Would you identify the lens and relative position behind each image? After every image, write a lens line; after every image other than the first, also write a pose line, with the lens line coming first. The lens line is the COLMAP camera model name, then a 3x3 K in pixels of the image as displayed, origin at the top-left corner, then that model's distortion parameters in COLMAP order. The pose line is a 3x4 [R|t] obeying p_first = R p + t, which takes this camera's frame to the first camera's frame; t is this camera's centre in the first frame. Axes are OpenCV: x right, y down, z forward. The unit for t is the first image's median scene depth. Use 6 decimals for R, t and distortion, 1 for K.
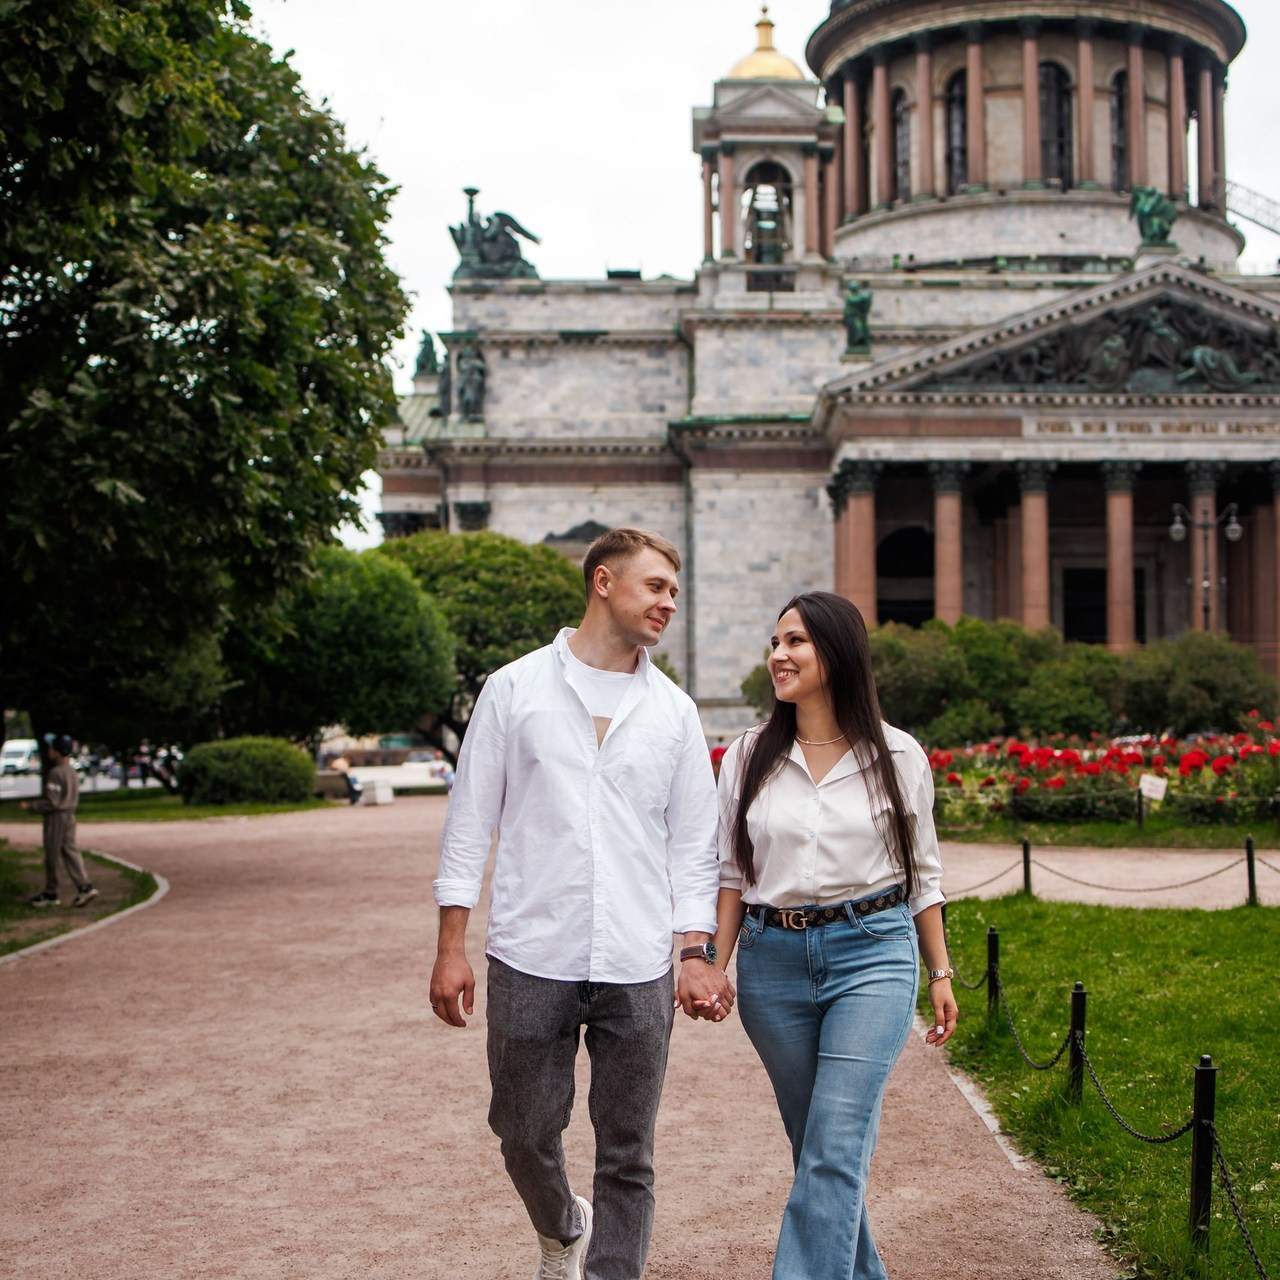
lens RADIAL K [[2034.8, 0, 816.5], [0, 2034.8, 811.0], [0, 0, 1]] dist [-0.087638, 0.000000]
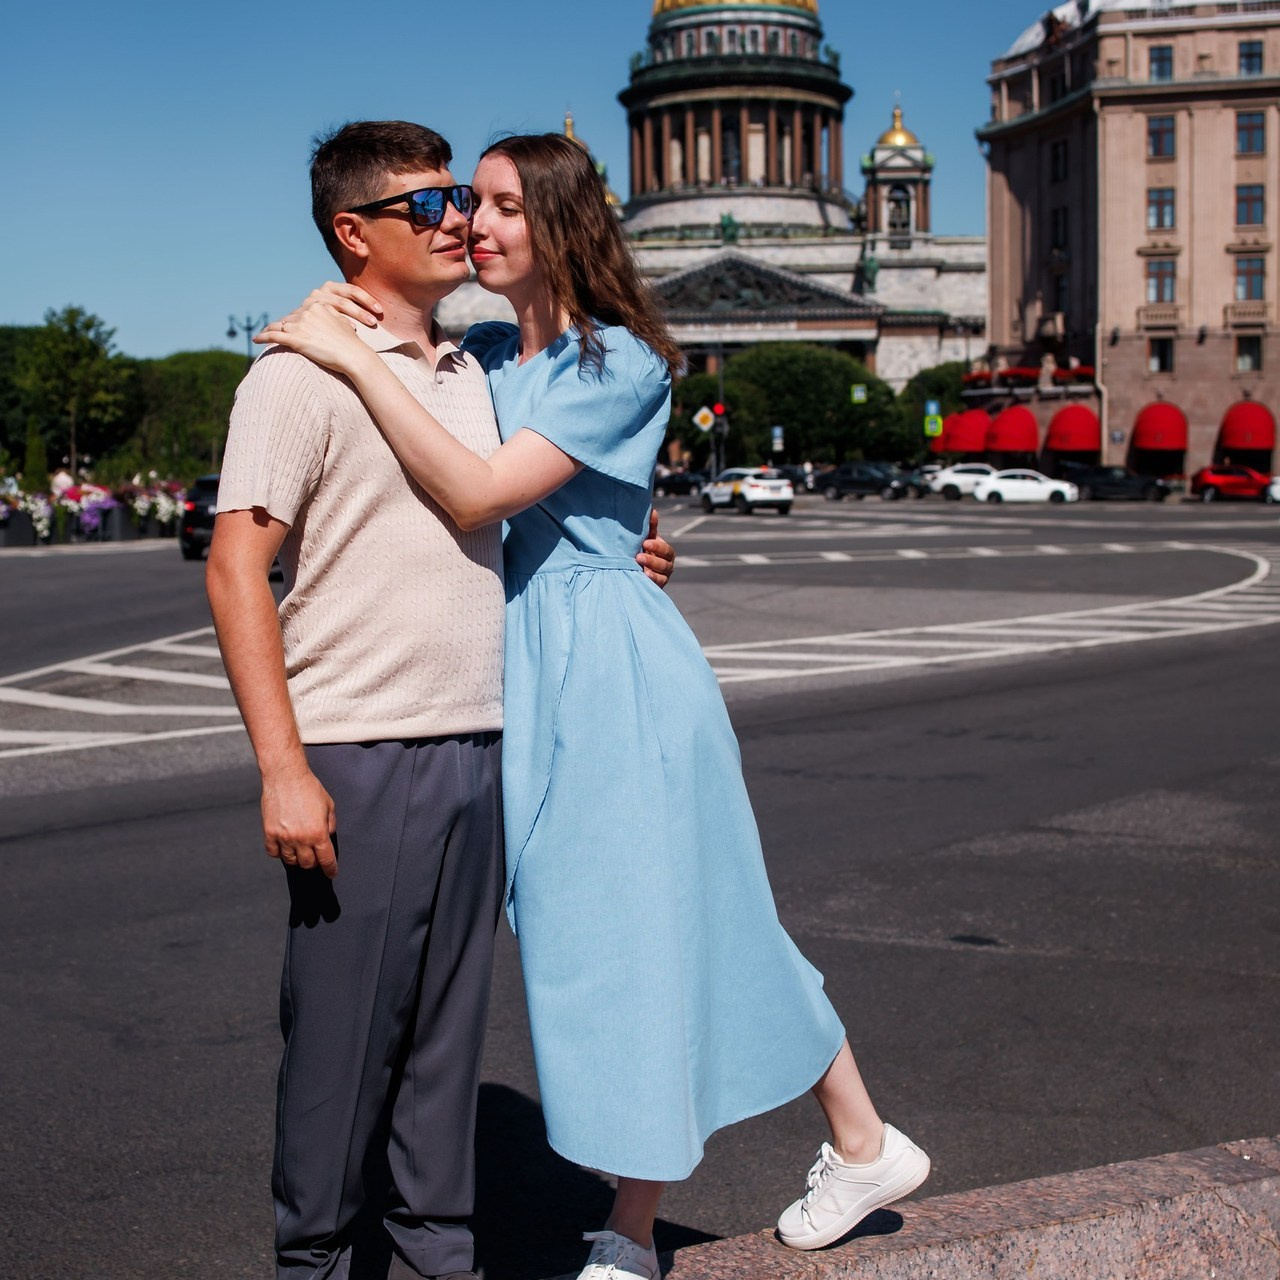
lens RADIAL K [[2034.8, 0, 631.0], [0, 2034.8, 646.8], [0, 0, 1]] dist [-0.087638, 0.000000]
pose [[0.987399, 0.016999, -0.157336, 0.387664], [-0.007217, 0.998016, 0.062541, 0.019558], [0.158087, -0.060617, 0.985563, -1.123002]]
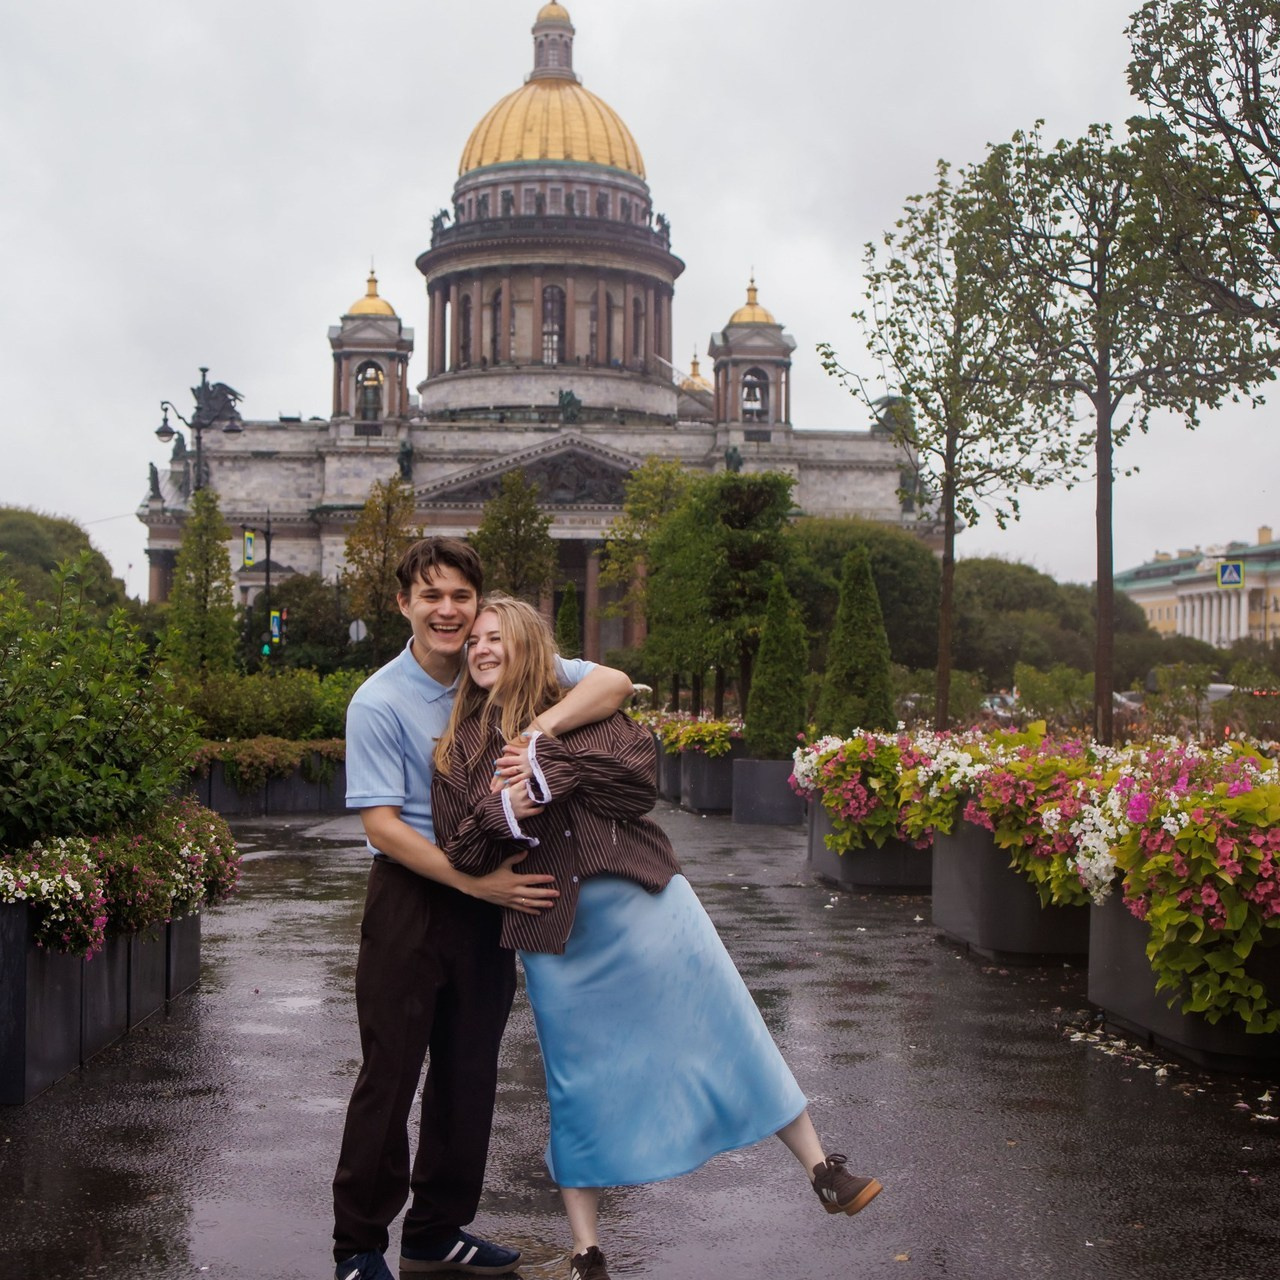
lens RADIAL K [[2034.8, 0, 646.1], [0, 2034.8, 640.2], [0, 0, 1]] dist [-0.087638, 0.000000]
pose [[0.999541, 0.020748, 0.022092, 0.187536], [-0.019490, 0.998255, -0.055735, 0.019554], [-0.023210, 0.055279, 0.998201, -0.790750]]
